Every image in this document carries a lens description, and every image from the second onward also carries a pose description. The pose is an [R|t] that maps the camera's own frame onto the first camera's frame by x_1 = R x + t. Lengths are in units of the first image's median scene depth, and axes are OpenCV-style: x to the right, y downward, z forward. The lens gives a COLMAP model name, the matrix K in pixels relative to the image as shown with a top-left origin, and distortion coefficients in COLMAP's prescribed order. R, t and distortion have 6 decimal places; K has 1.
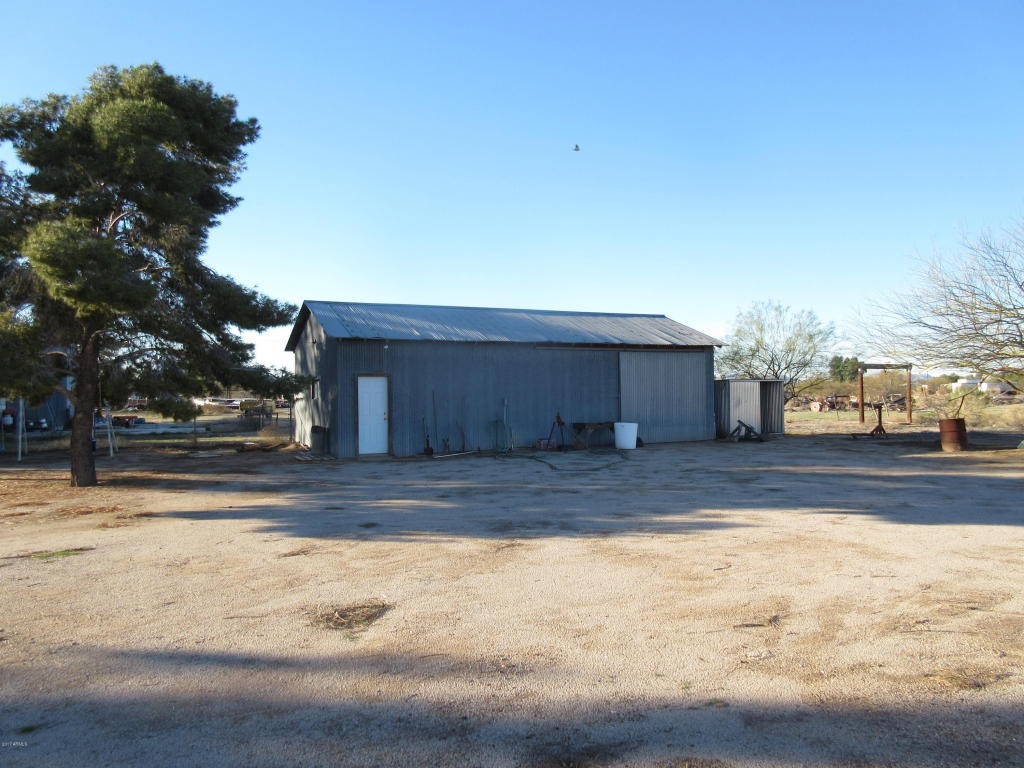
lens RADIAL K [[784.9, 0, 512.9], [0, 784.9, 385.7], [0, 0, 1]] dist [0.000456, 0.001578]
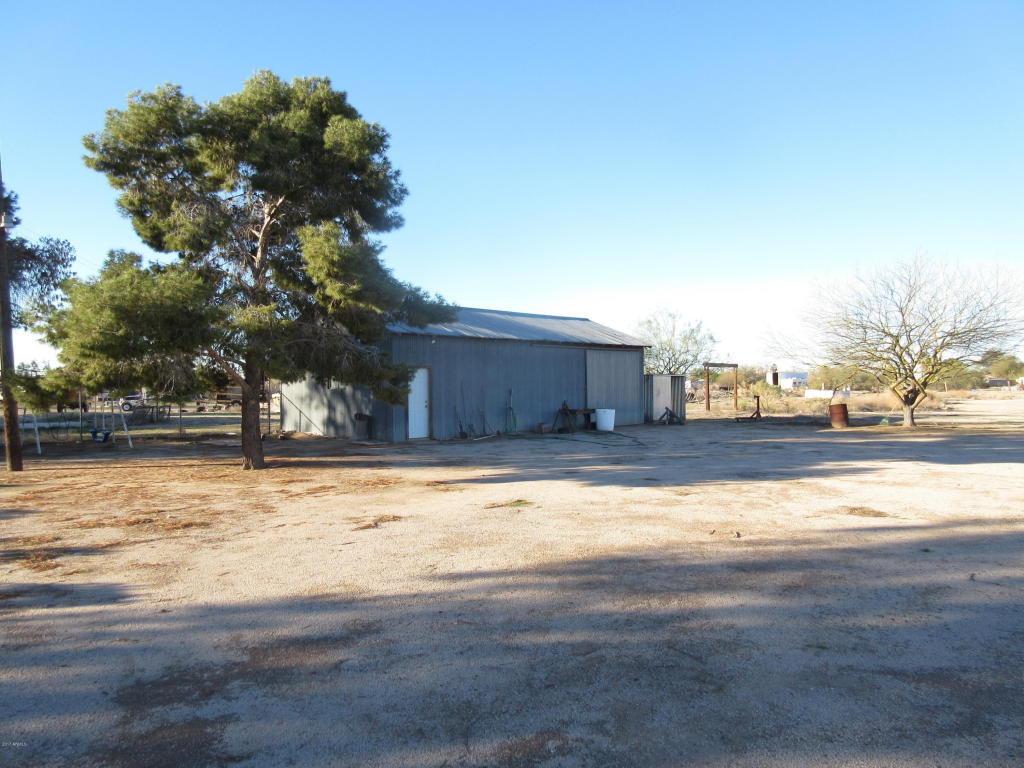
lens RADIAL K [[784.9, 0, 509.9], [0, 784.9, 383.1], [0, 0, 1]] dist [0.000456, 0.001578]
pose [[0.938827, 0.004656, 0.344357, -0.399494], [-0.005268, 0.999986, 0.000842, 0.007252], [-0.344348, -0.002604, 0.938838, -0.073559]]
